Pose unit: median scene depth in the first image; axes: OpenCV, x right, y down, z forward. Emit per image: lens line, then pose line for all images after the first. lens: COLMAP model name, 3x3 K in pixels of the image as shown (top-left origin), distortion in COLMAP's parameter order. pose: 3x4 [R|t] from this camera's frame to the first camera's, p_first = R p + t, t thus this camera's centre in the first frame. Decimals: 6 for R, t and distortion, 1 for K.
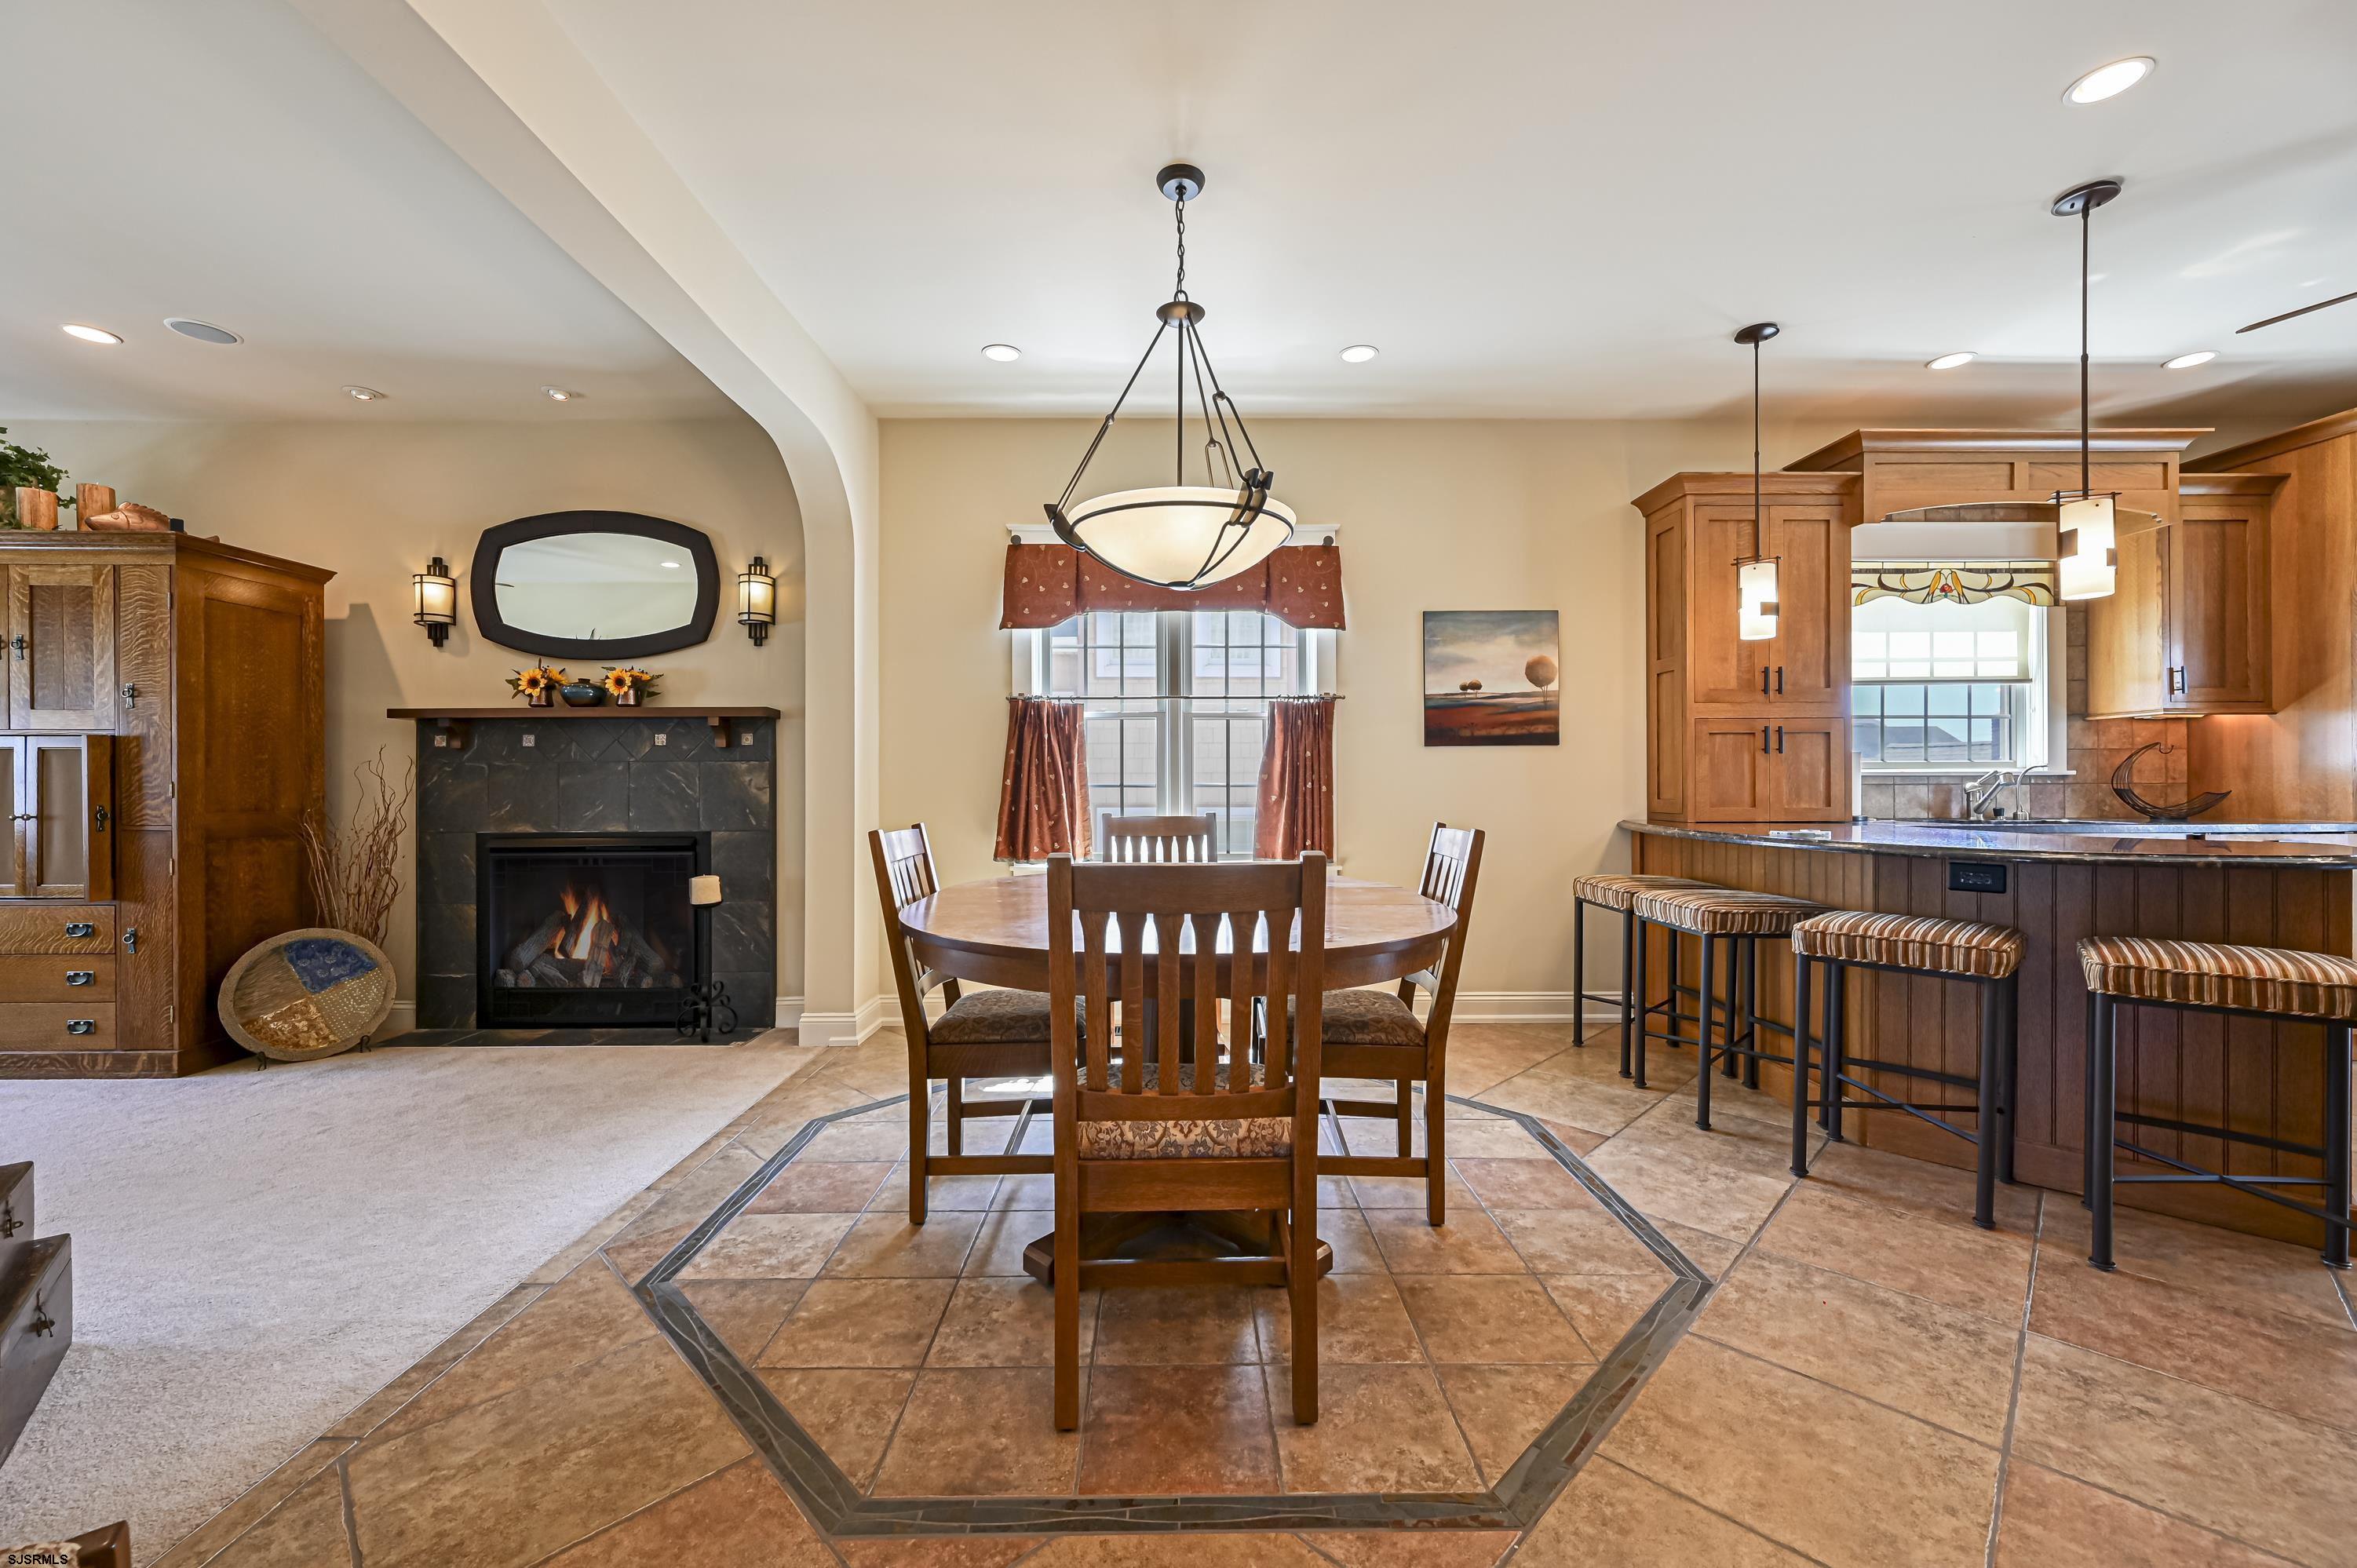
lens RADIAL K [[931.0, 0, 1175.4], [0, 931.0, 791.0], [0, 0, 1]] dist [0.000632, 0.000016]
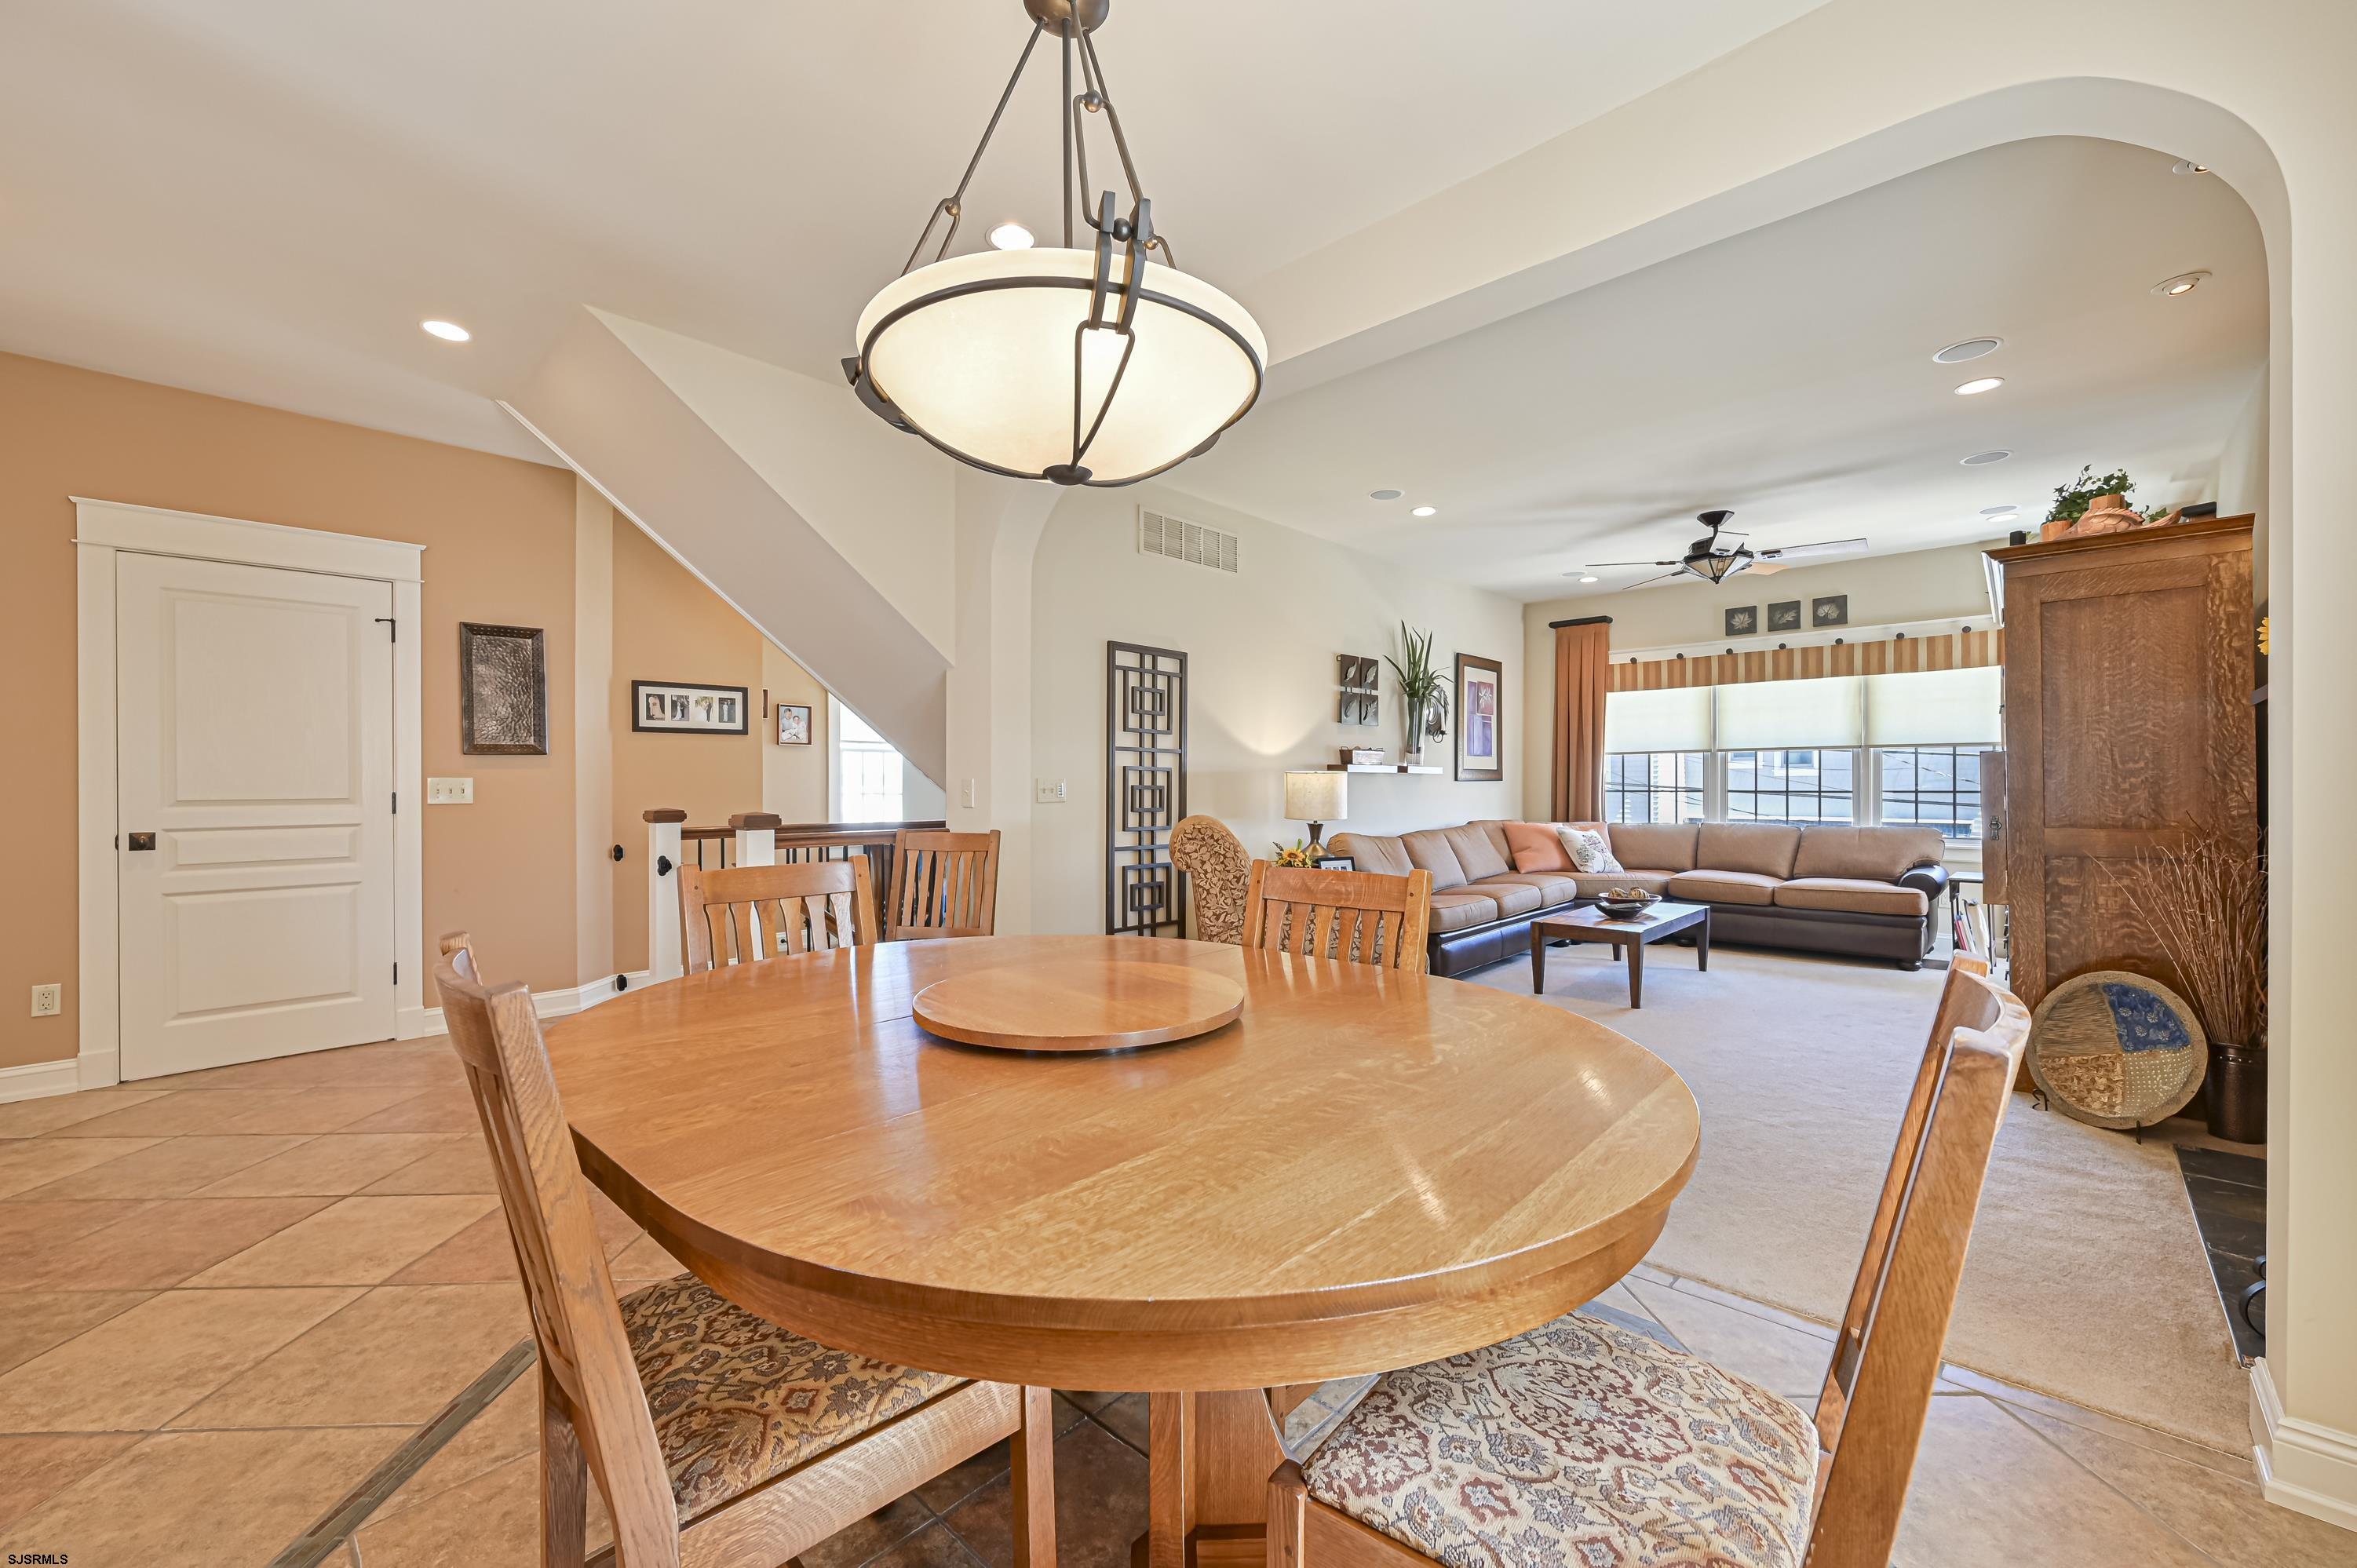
lens RADIAL K [[931.0, 0, 1175.4], [0, 931.0, 791.0], [0, 0, 1]] dist [0.000632, 0.000016]
pose [[-0.688689, 0.004408, -0.725044, 0.228558], [-0.003070, 0.999955, 0.008996, -0.016659], [0.725051, 0.008421, -0.688644, 0.864317]]
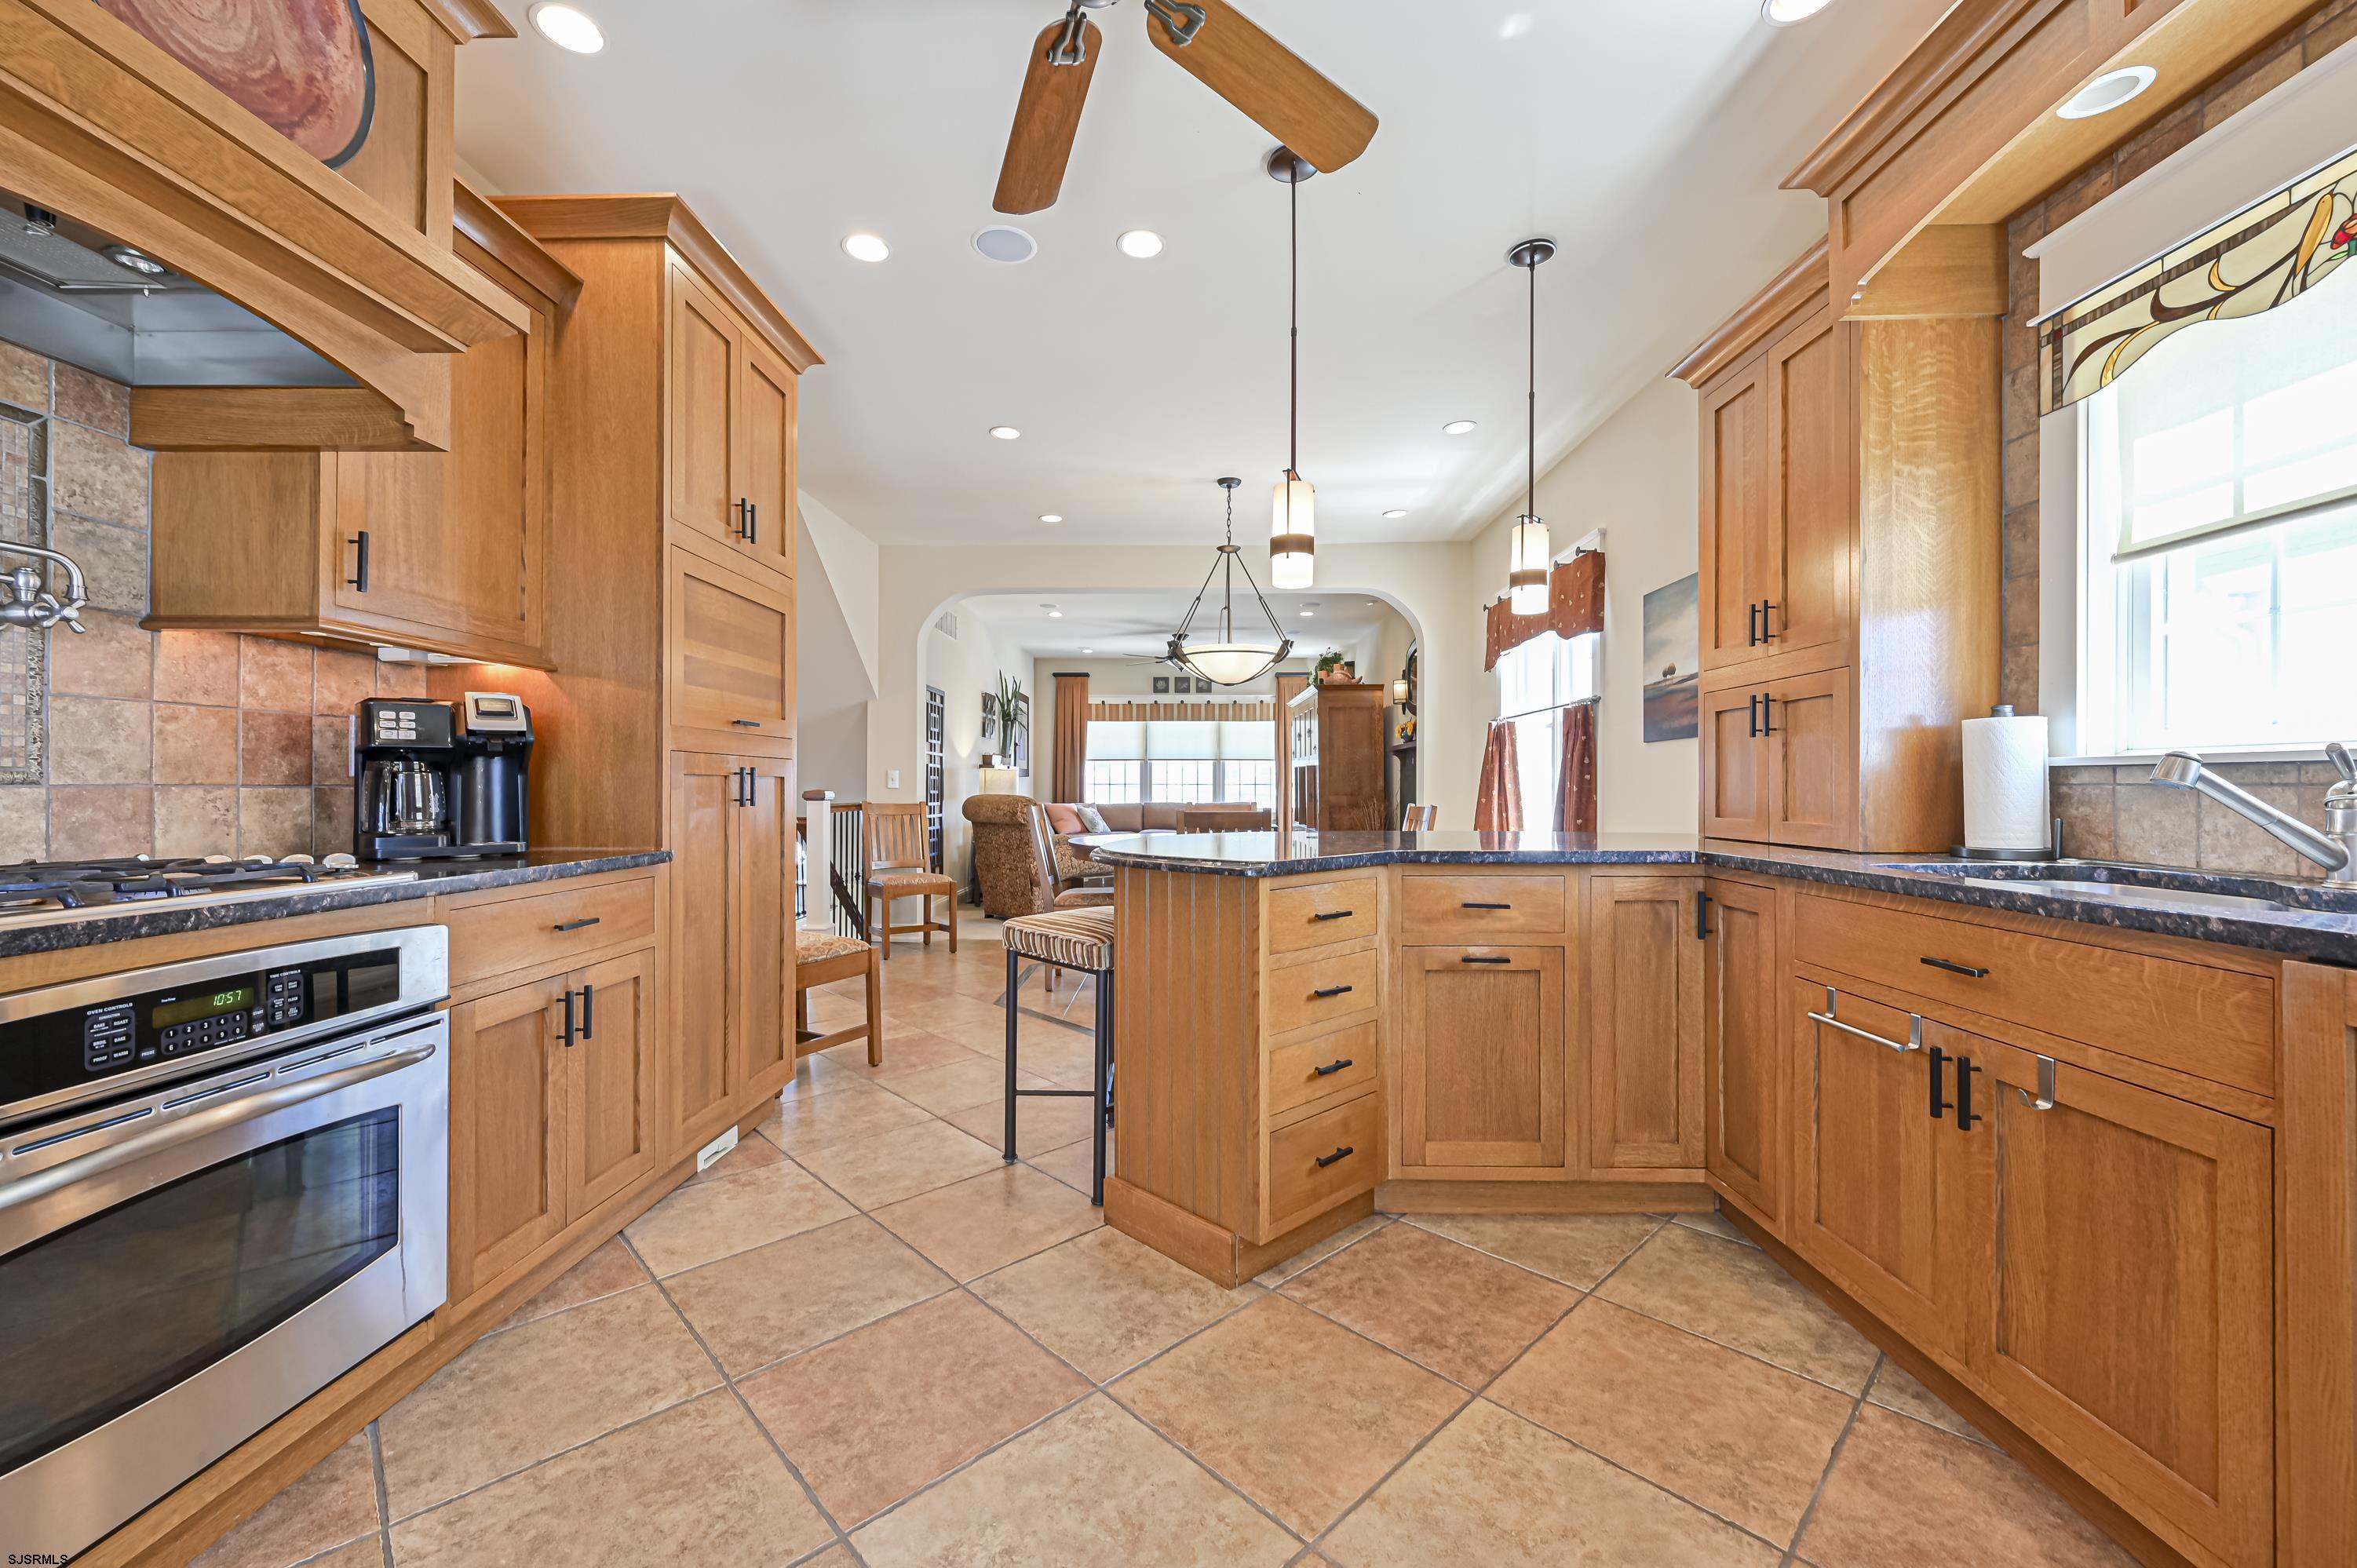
lens RADIAL K [[924.3, 0, 1183.0], [0, 924.3, 779.5], [0, 0, 1]] dist [-0.000204, 0.000115]
pose [[-0.018495, -0.004452, -0.999819, 1.183842], [-0.006927, 0.999967, -0.004325, -0.005056], [0.999805, 0.006846, -0.018525, 0.566344]]
